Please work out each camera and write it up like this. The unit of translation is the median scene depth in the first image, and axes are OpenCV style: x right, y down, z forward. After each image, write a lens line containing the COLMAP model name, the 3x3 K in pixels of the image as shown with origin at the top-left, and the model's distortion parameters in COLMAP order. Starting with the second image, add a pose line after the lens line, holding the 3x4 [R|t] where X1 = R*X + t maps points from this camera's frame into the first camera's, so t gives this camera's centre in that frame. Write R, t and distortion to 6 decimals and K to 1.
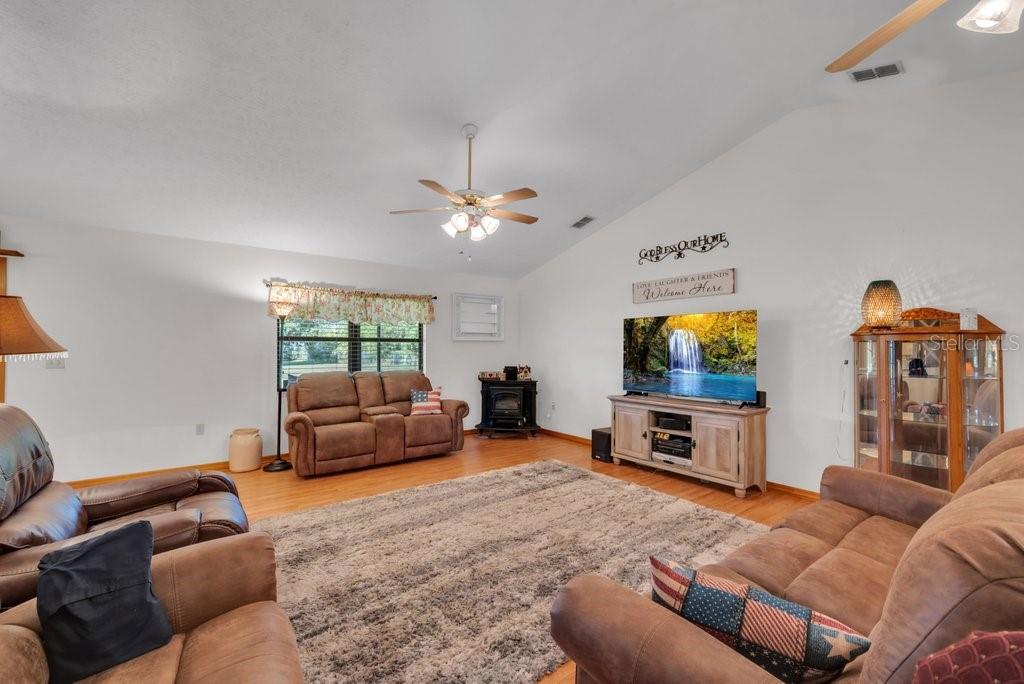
lens RADIAL K [[417.6, 0, 512.0], [0, 417.6, 342.0], [0, 0, 1]] dist [0.001926, 0.000082]
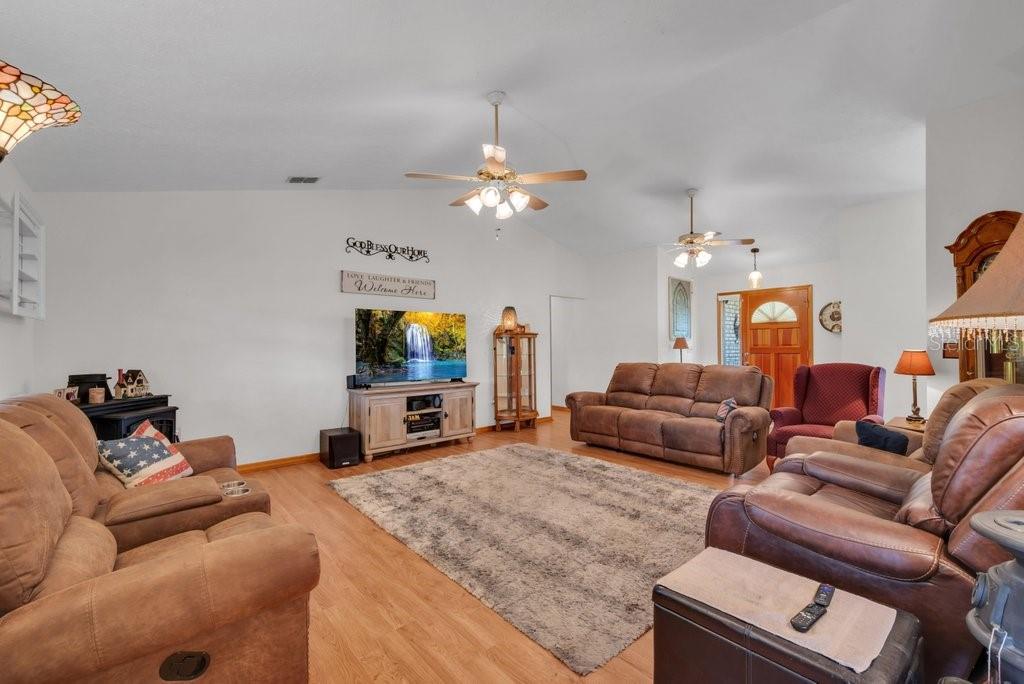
lens RADIAL K [[438.1, 0, 512.0], [0, 438.1, 342.0], [0, 0, 1]] dist [-0.000162, -0.000003]
pose [[-0.060333, 0.018975, 0.997998, -0.831068], [-0.007317, 0.999784, -0.019451, 0.041735], [-0.998152, -0.008476, -0.060181, 0.803583]]
